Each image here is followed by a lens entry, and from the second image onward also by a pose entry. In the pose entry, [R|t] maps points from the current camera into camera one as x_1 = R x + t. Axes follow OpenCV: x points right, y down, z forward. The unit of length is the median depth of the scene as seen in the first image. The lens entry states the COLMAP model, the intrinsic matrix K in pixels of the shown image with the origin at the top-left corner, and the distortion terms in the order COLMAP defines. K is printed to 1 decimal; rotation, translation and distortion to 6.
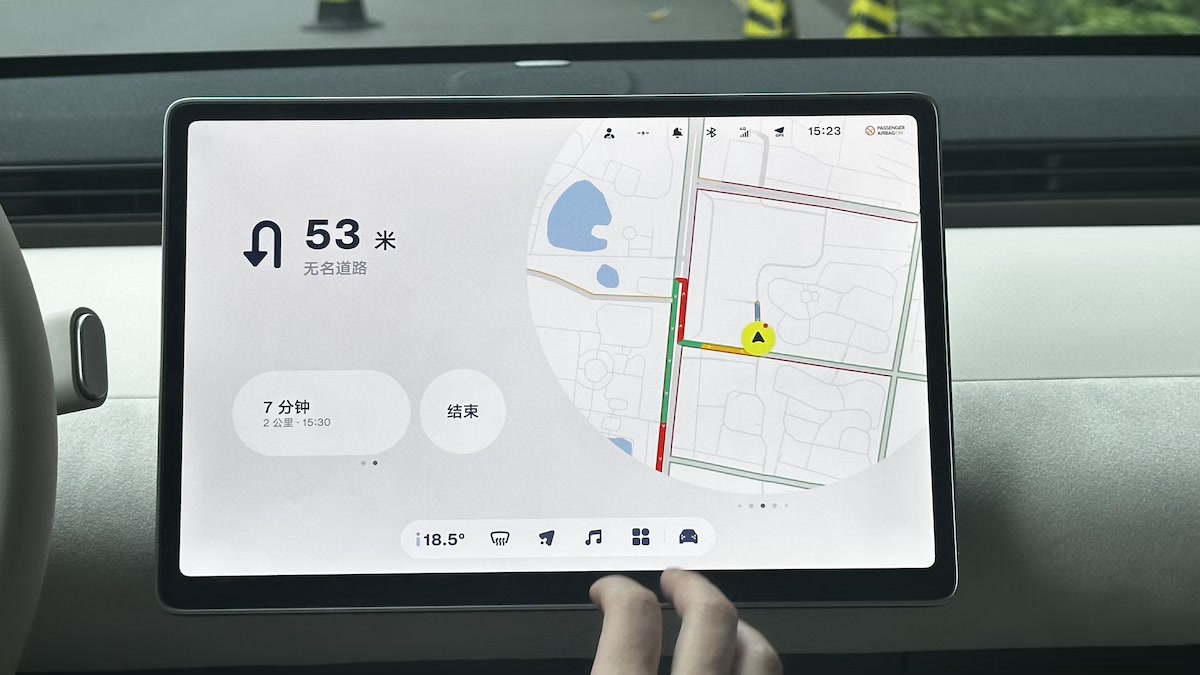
lens RADIAL K [[2327.7, 0, 600.0], [0, 2327.7, 337.5], [0, 0, 1]] dist [-0.172939, 7.510976]
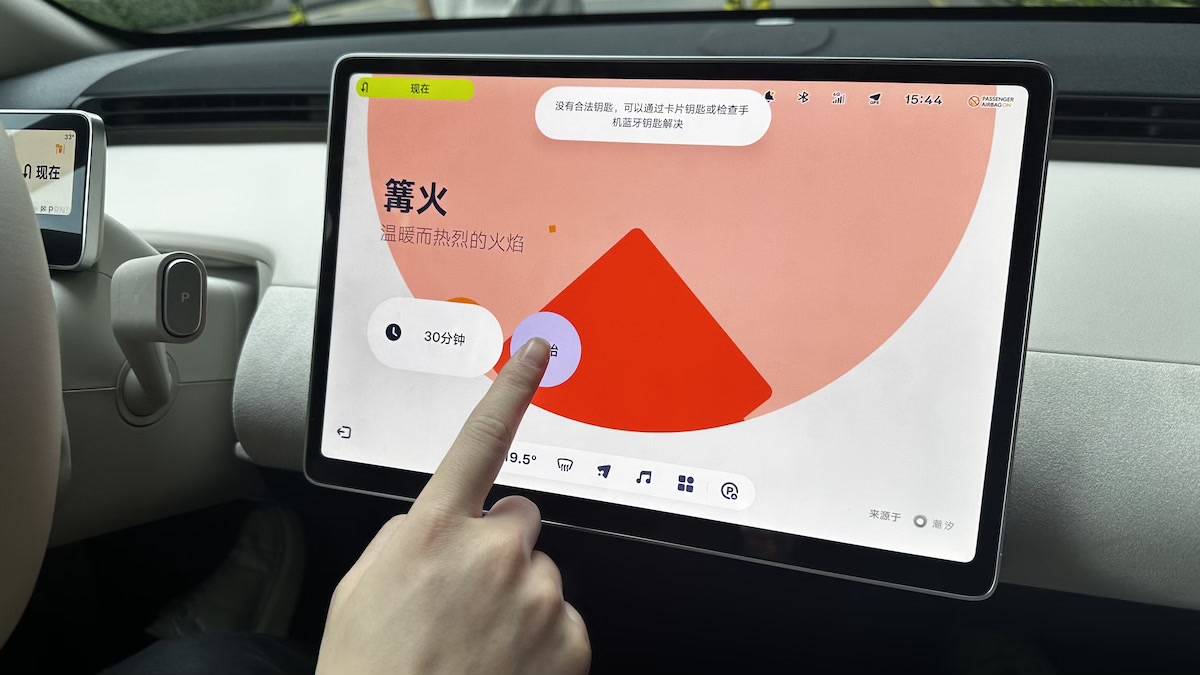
lens RADIAL K [[849.5, 0, 600.0], [0, 849.5, 337.5], [0, 0, 1]] dist [0.003646, -0.004898]
pose [[0.943315, 0.119882, -0.309493, 0.091383], [-0.044342, 0.969650, 0.240445, -0.072283], [0.328925, -0.213091, 0.920000, 0.612952]]
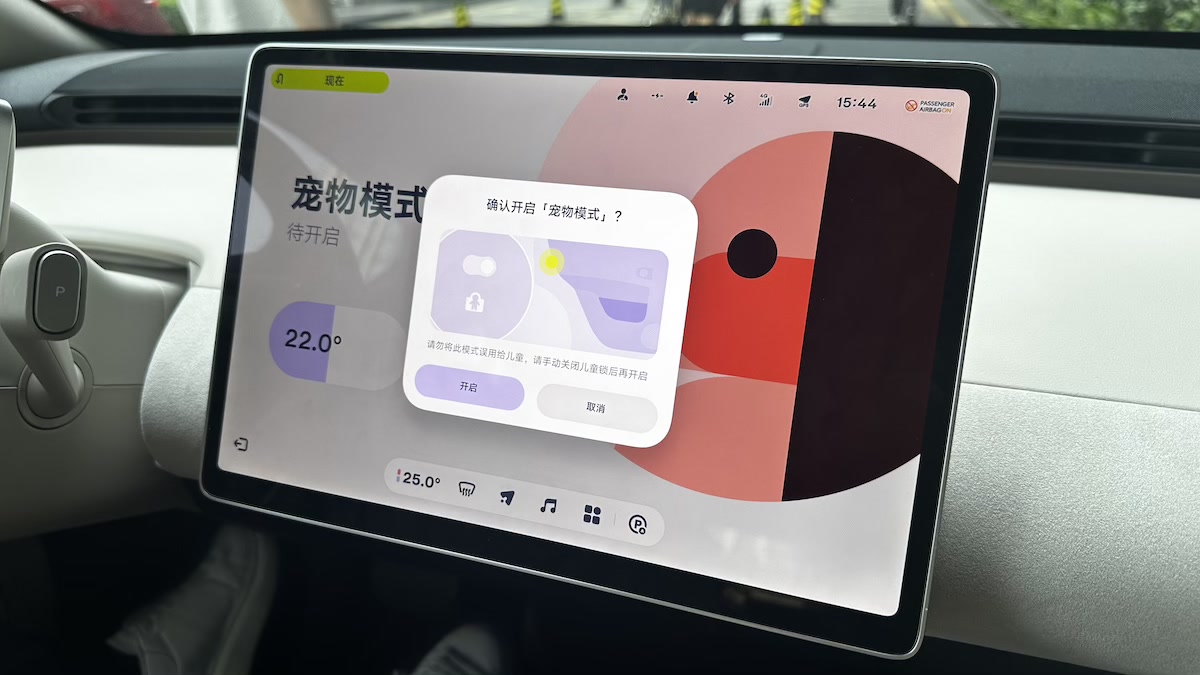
lens RADIAL K [[852.1, 0, 601.9], [0, 852.1, 342.1], [0, 0, 1]] dist [-0.000219, -0.005136]
pose [[0.929106, 0.147038, -0.339326, 0.129950], [-0.074270, 0.973054, 0.218291, -0.064260], [0.362279, -0.177614, 0.914990, 0.656773]]
